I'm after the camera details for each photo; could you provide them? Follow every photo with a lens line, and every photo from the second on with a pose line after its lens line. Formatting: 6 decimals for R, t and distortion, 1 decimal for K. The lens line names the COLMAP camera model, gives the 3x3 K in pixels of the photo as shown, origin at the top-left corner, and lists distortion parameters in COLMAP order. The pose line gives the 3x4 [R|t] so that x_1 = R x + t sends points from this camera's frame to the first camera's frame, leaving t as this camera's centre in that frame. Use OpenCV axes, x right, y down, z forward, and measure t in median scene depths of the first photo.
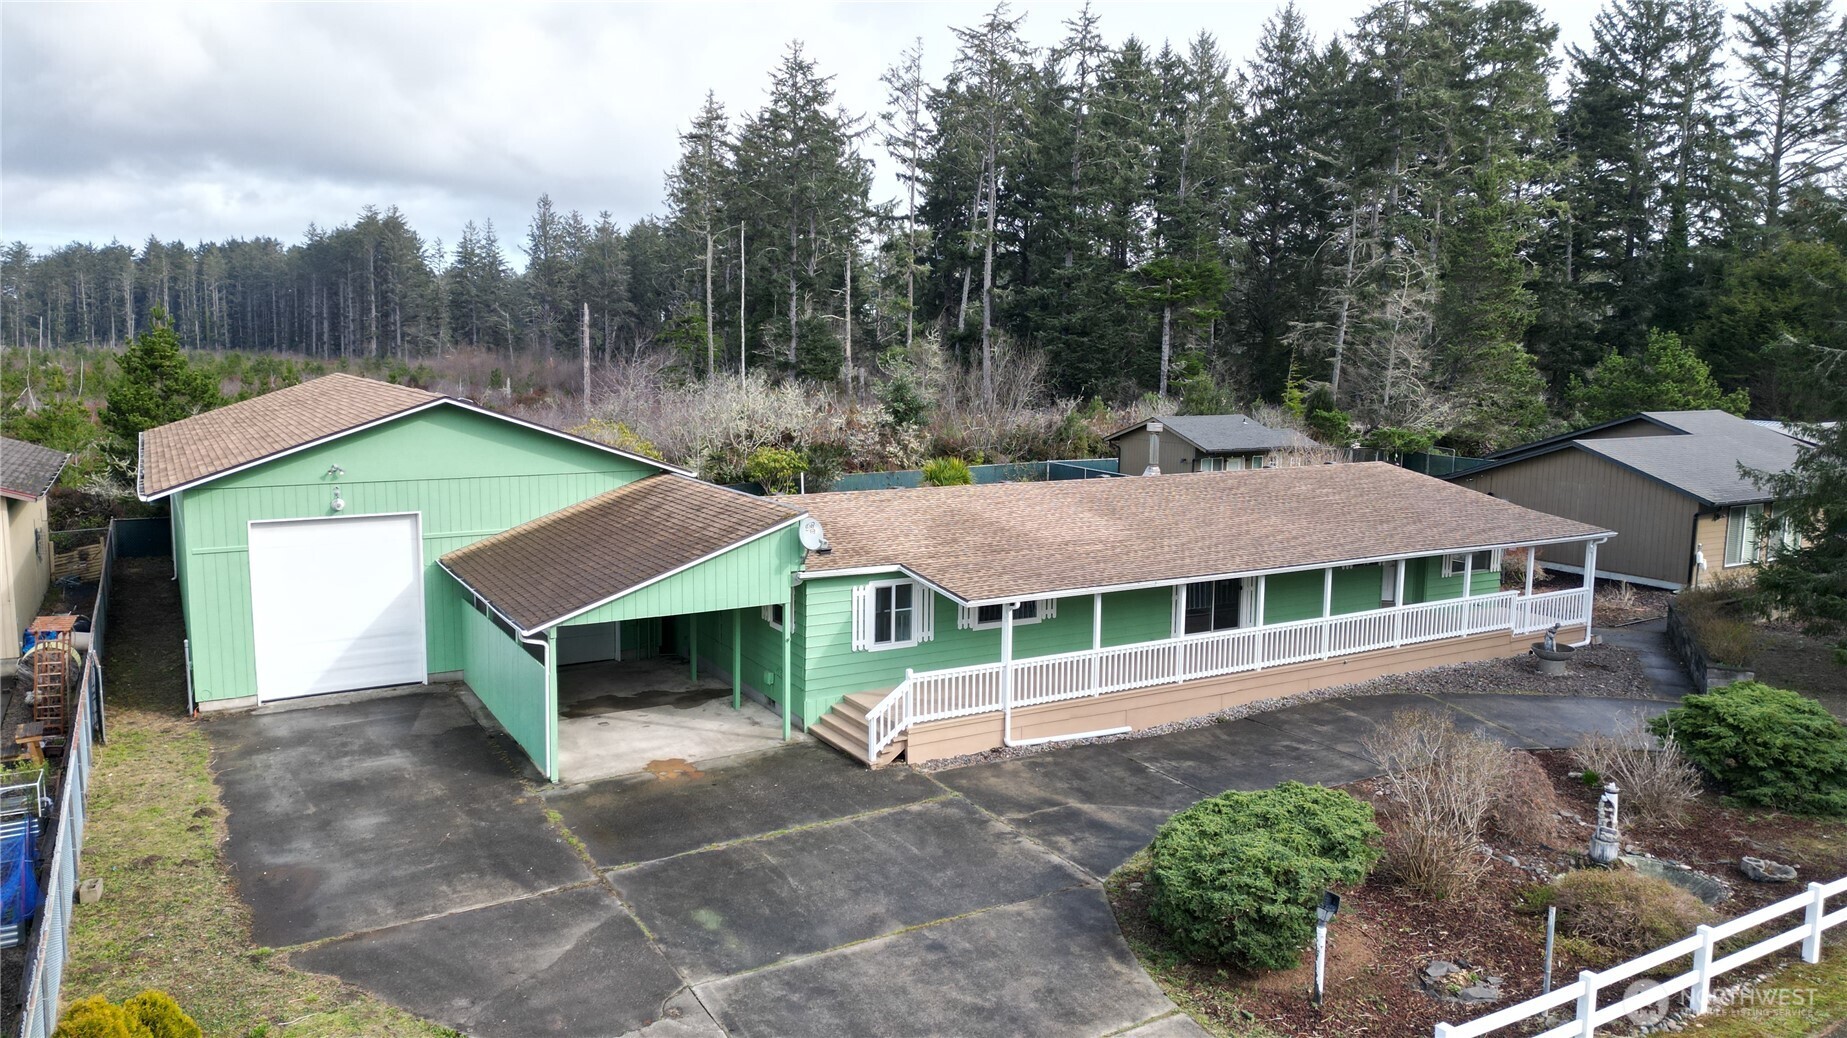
lens RADIAL K [[1278.8, 0, 917.2], [0, 1278.8, 513.5], [0, 0, 1]] dist [0.097629, -0.116357]
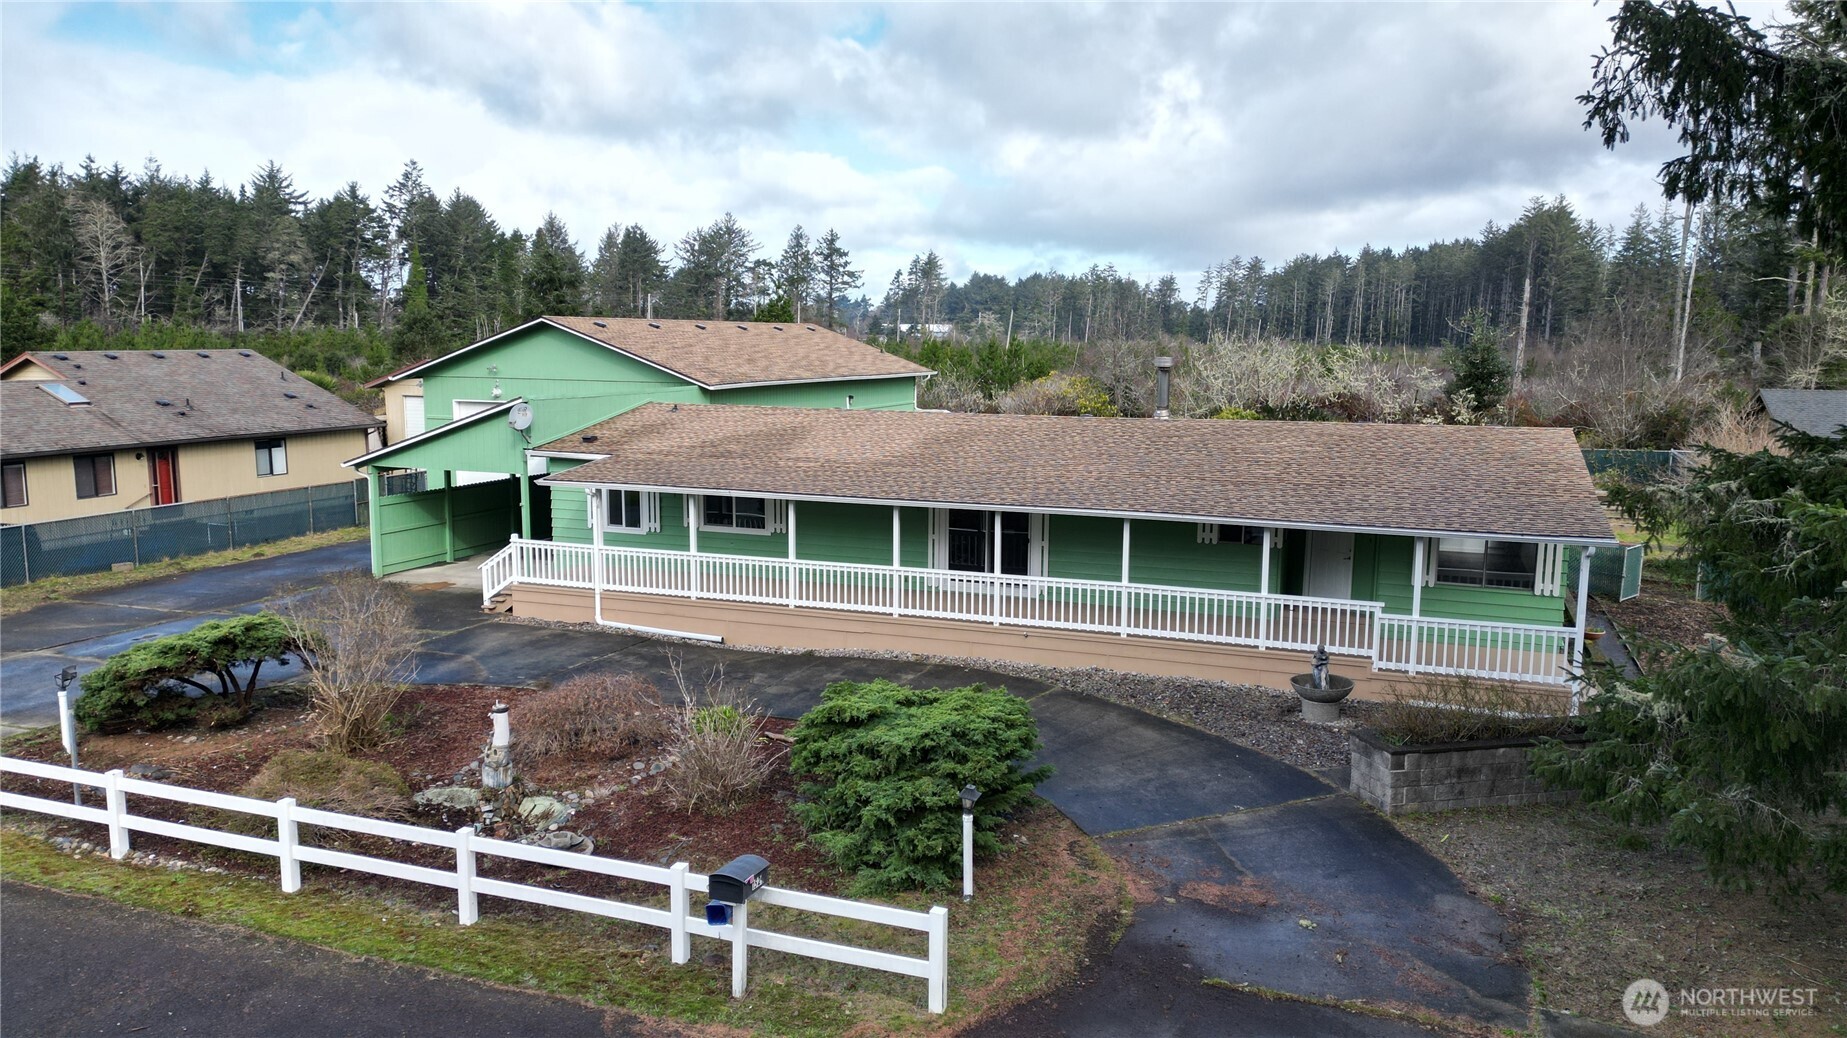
lens RADIAL K [[1278.8, 0, 917.2], [0, 1278.8, 513.5], [0, 0, 1]] dist [0.097629, -0.116357]
pose [[0.628460, 0.100734, -0.771291, 1.121923], [-0.101584, 0.993716, 0.047011, 0.011632], [0.771180, 0.048806, 0.634744, 0.543305]]
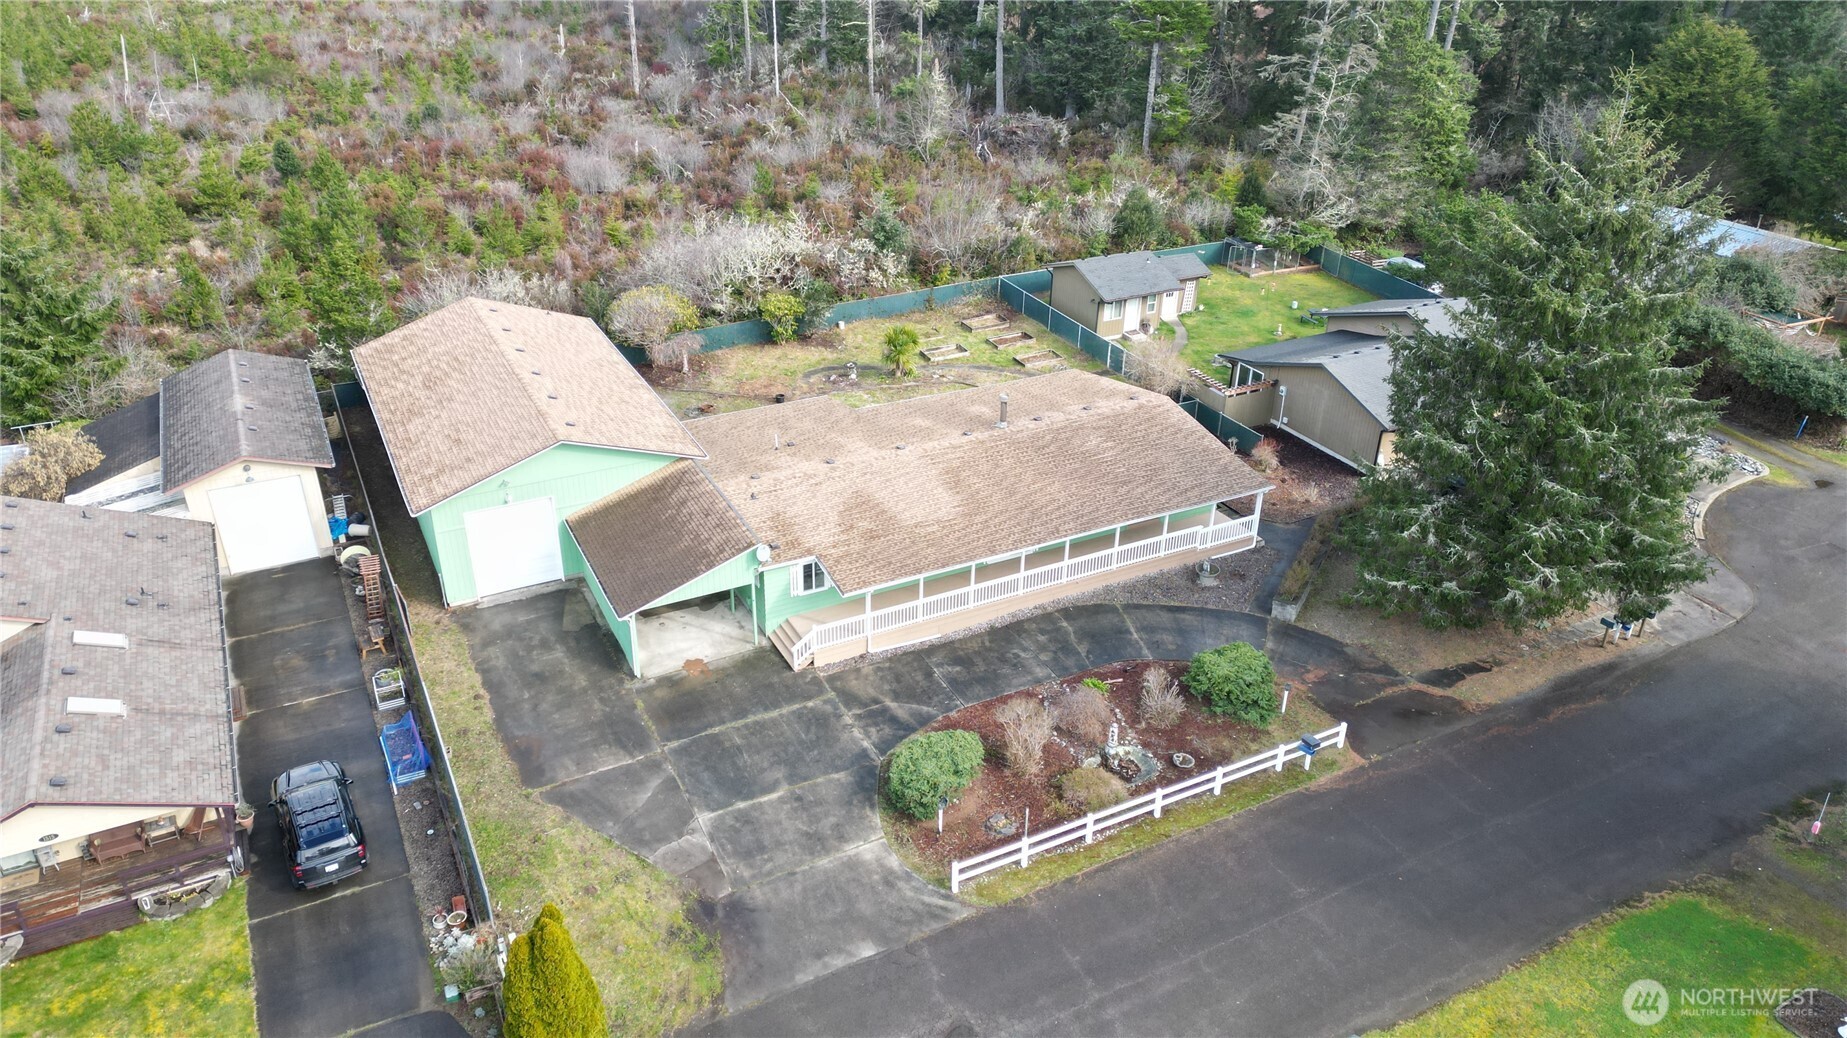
lens RADIAL K [[1278.8, 0, 917.2], [0, 1278.8, 513.5], [0, 0, 1]] dist [0.097629, -0.116357]
pose [[0.998430, 0.026111, -0.049560, 0.244098], [-0.007081, 0.936455, 0.350717, -0.725103], [0.055568, -0.349815, 0.935169, -0.759116]]
